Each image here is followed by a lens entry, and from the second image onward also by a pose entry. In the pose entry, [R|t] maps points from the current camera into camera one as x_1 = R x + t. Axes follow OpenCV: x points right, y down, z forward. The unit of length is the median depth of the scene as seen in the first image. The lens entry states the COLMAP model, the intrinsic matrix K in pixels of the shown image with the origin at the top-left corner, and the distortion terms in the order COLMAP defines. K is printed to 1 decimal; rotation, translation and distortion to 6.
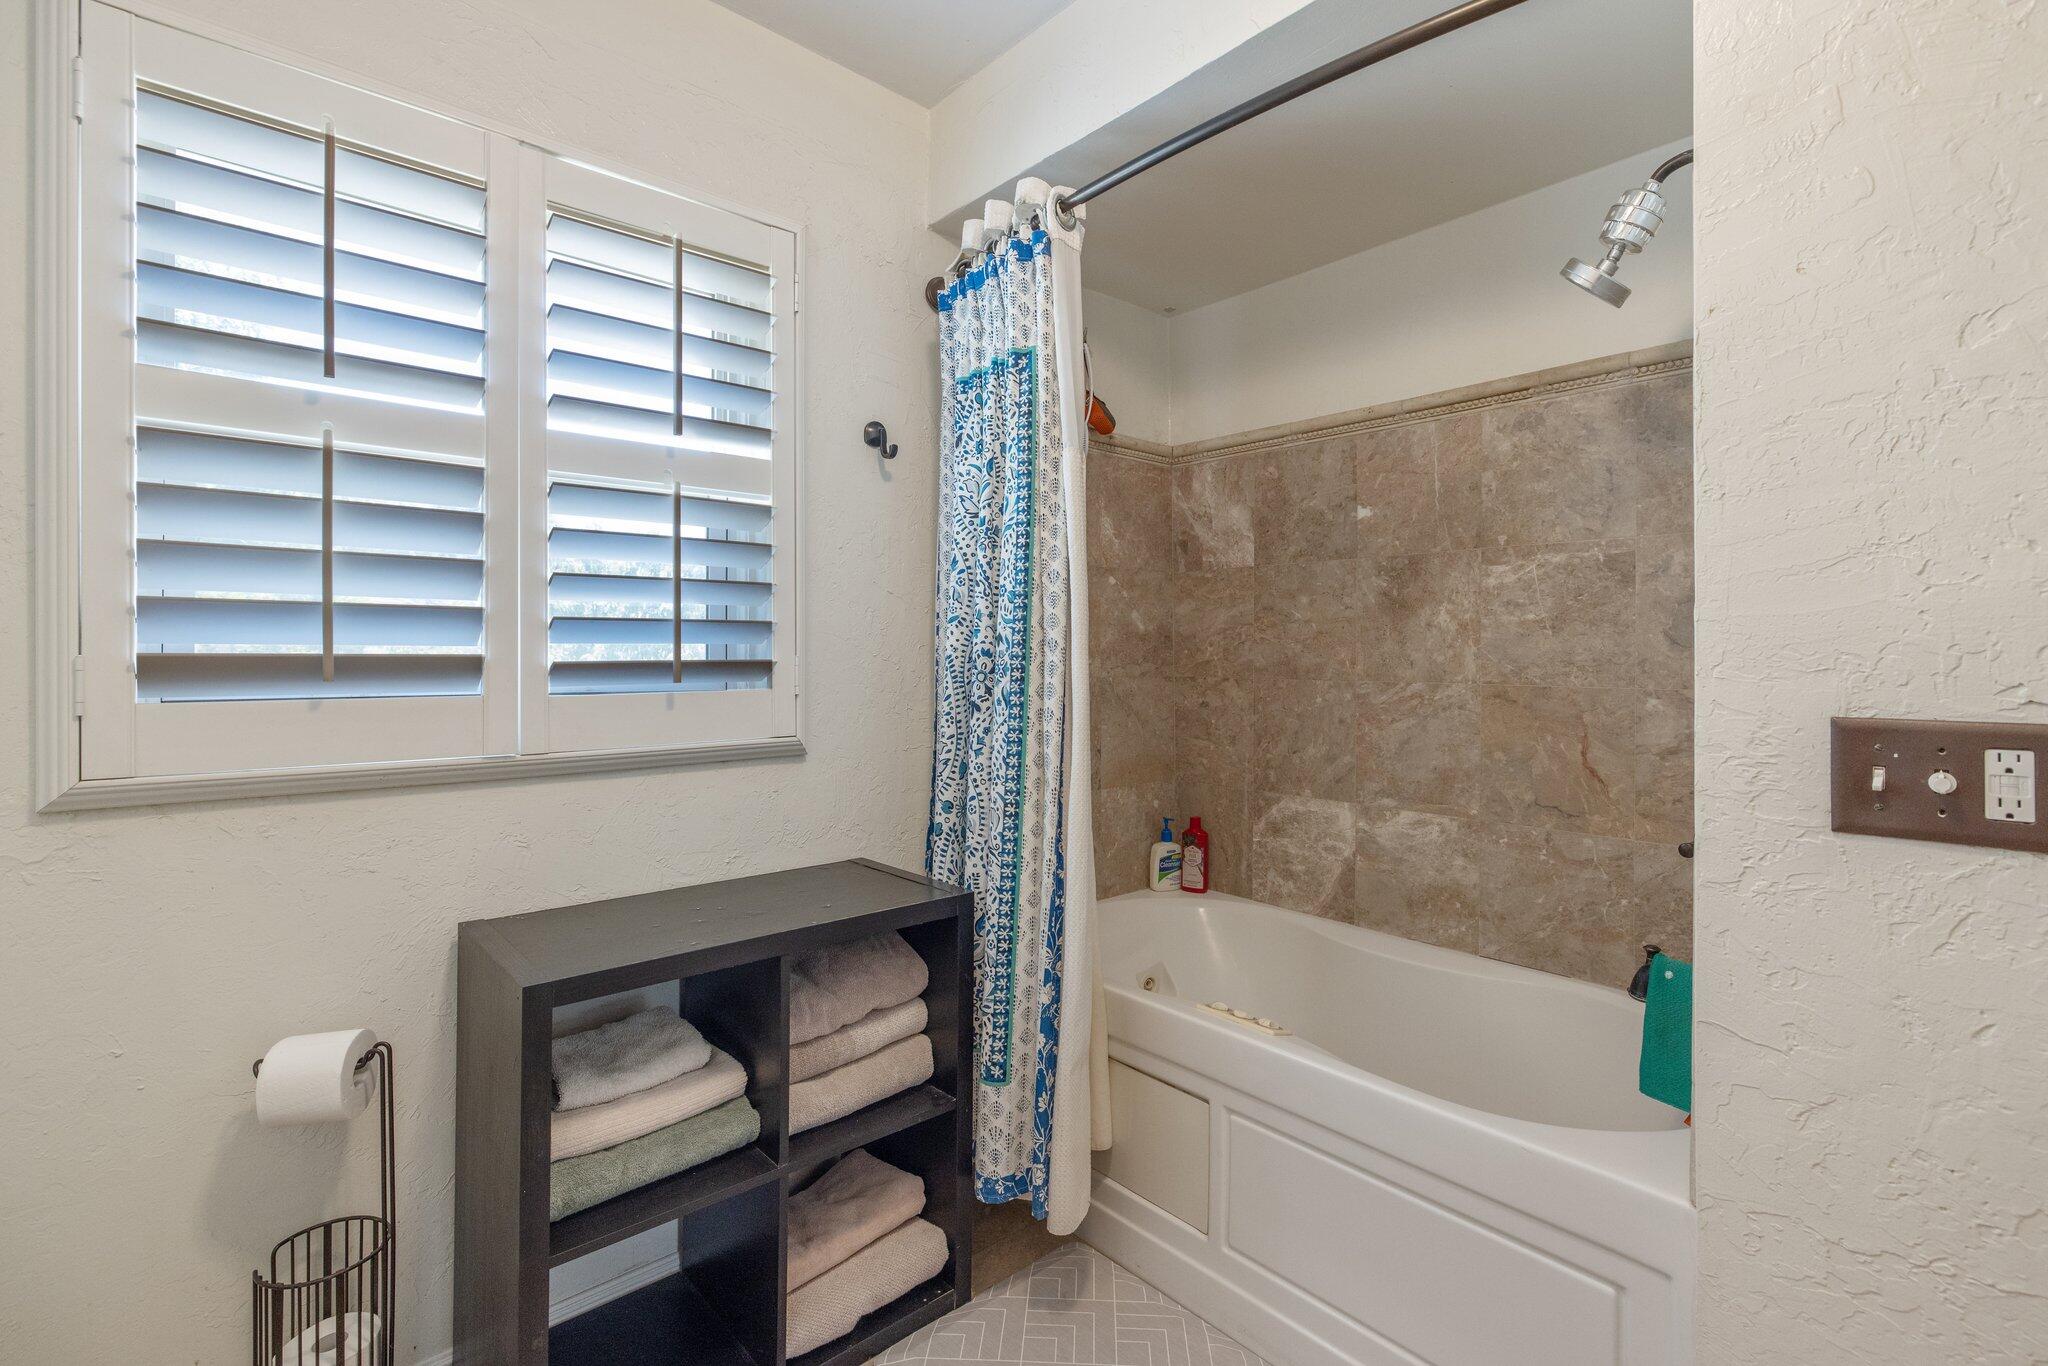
lens RADIAL K [[922.2, 0, 1028.0], [0, 922.2, 662.5], [0, 0, 1]] dist [-0.000792, -0.000077]
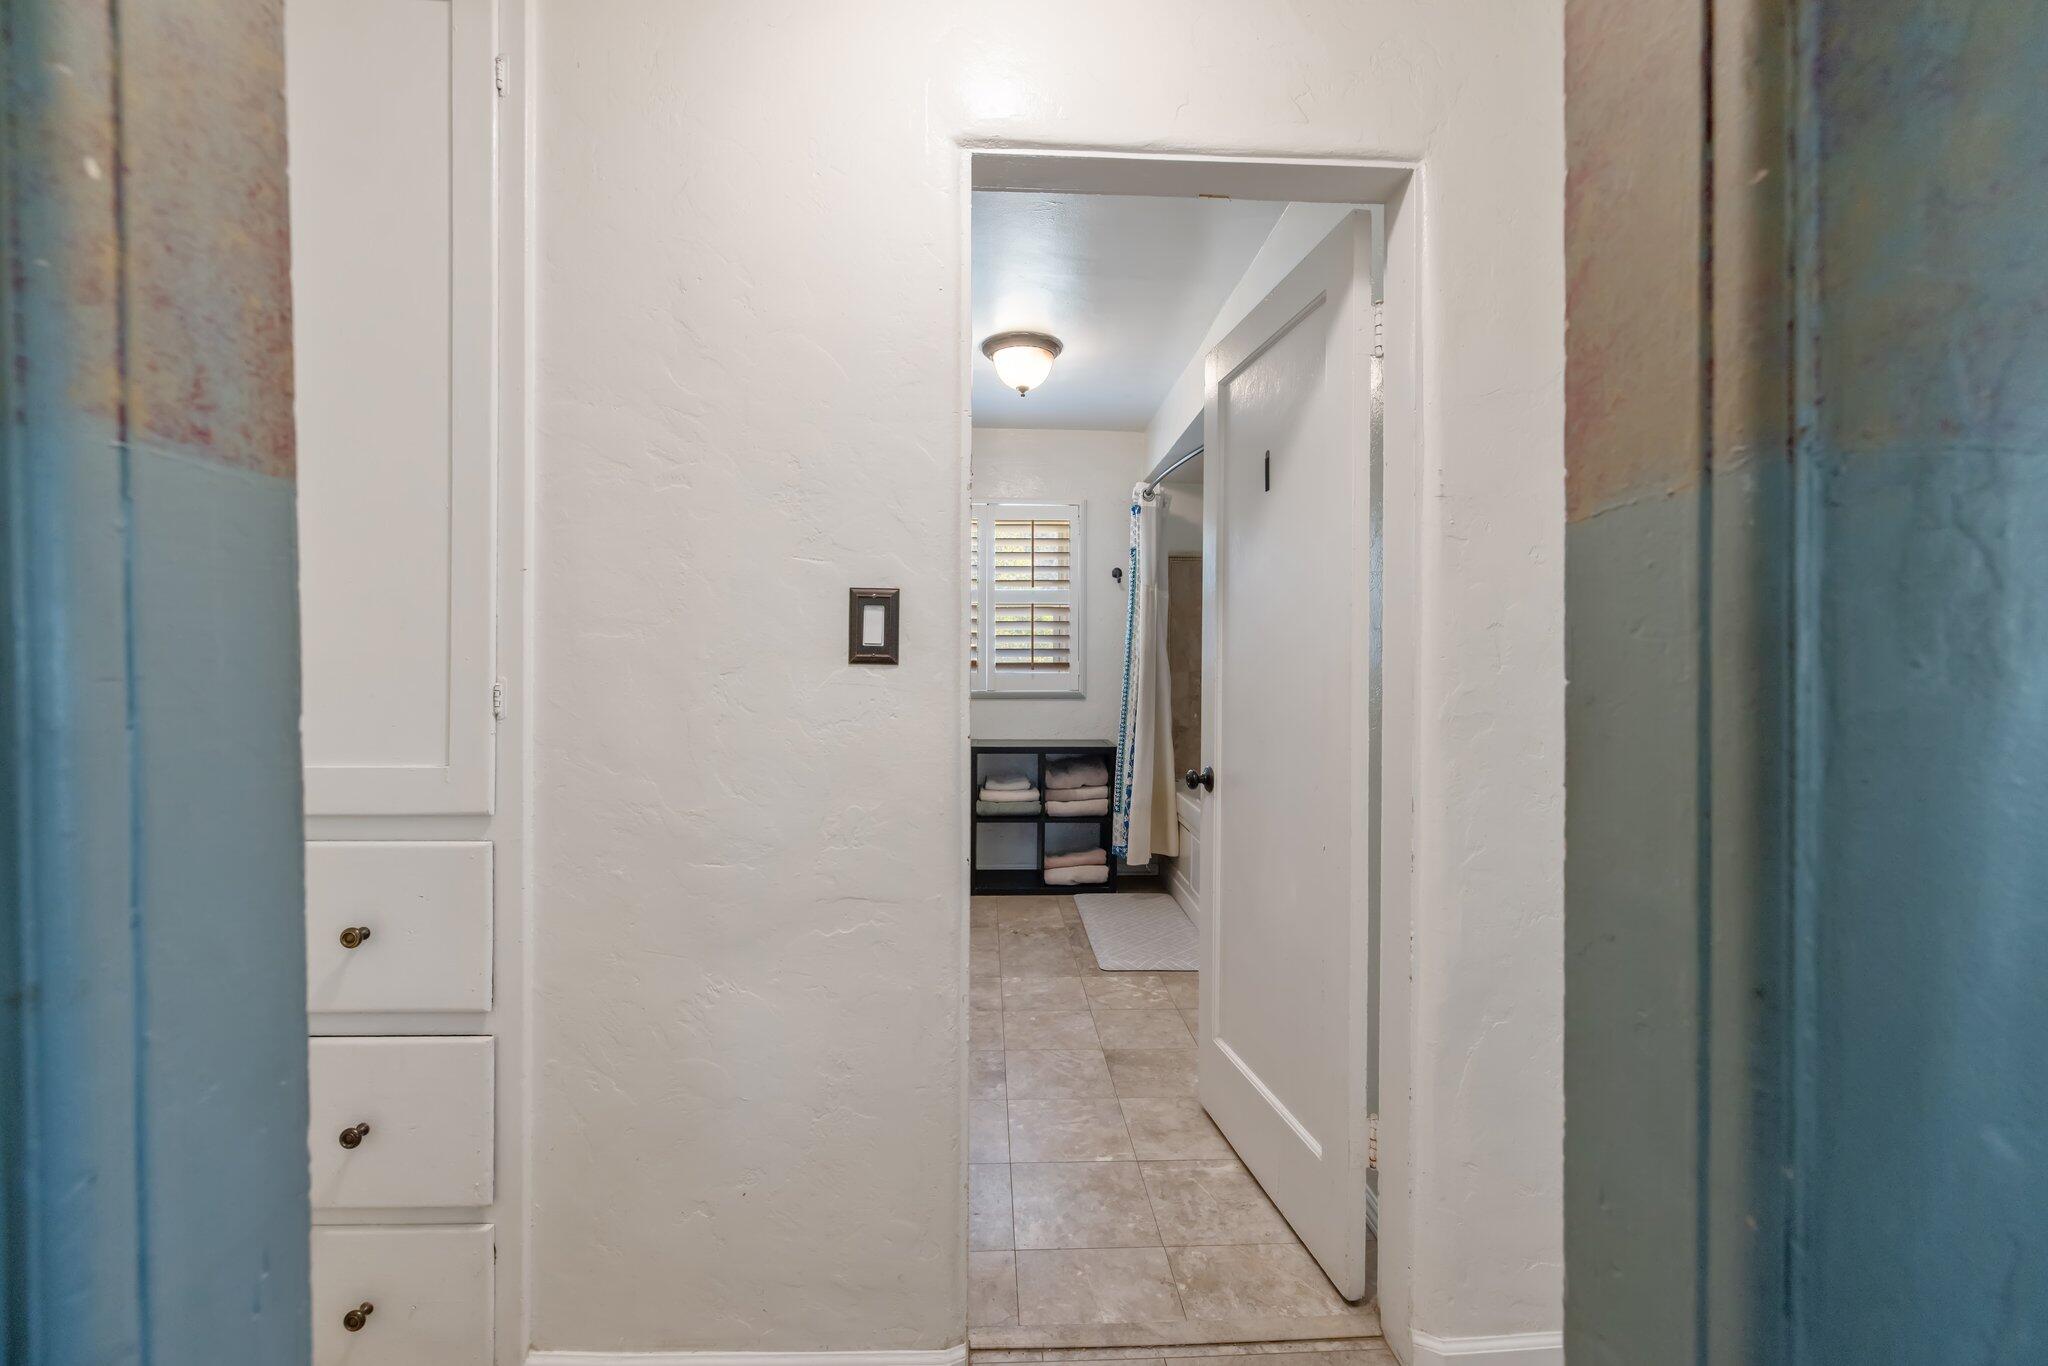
lens RADIAL K [[859.3, 0, 1022.1], [0, 859.3, 675.1], [0, 0, 1]] dist [-0.003363, 0.000208]
pose [[0.773413, 0.010054, -0.633823, 1.390444], [-0.005106, 0.999941, 0.009631, 0.013183], [0.633882, -0.004212, 0.773418, -1.202743]]
